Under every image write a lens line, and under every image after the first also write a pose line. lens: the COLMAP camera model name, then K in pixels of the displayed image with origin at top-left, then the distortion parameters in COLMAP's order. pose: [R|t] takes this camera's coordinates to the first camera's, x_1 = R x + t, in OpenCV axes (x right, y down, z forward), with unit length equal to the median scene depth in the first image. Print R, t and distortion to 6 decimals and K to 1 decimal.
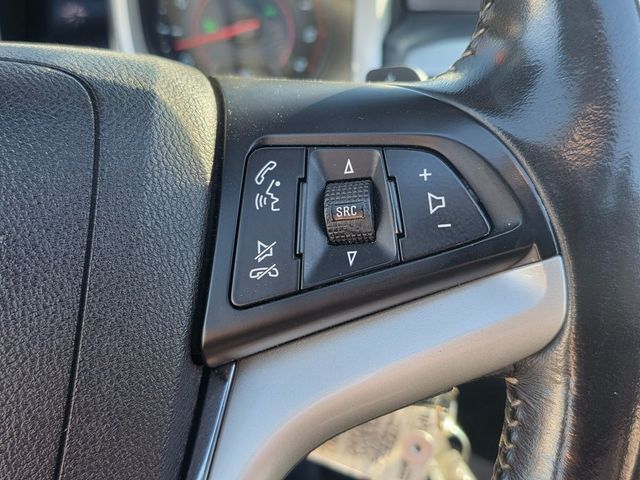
lens RADIAL K [[689.2, 0, 320.0], [0, 689.2, 240.0], [0, 0, 1]] dist [0.120938, -0.330464]
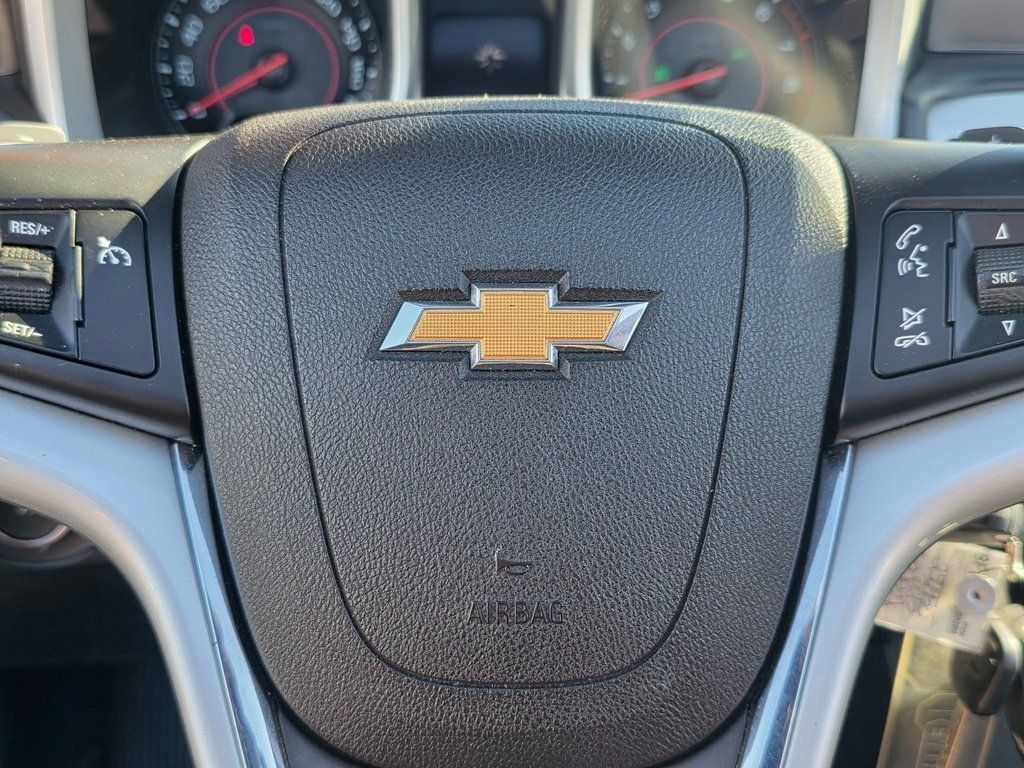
lens RADIAL K [[1102.7, 0, 512.0], [0, 1102.7, 384.0], [0, 0, 1]] dist [0.120938, -0.330464]
pose [[0.996473, 0.029026, -0.078729, -0.497310], [-0.030117, 0.999466, -0.012696, 0.140082], [0.078318, 0.015022, 0.996815, -0.561535]]
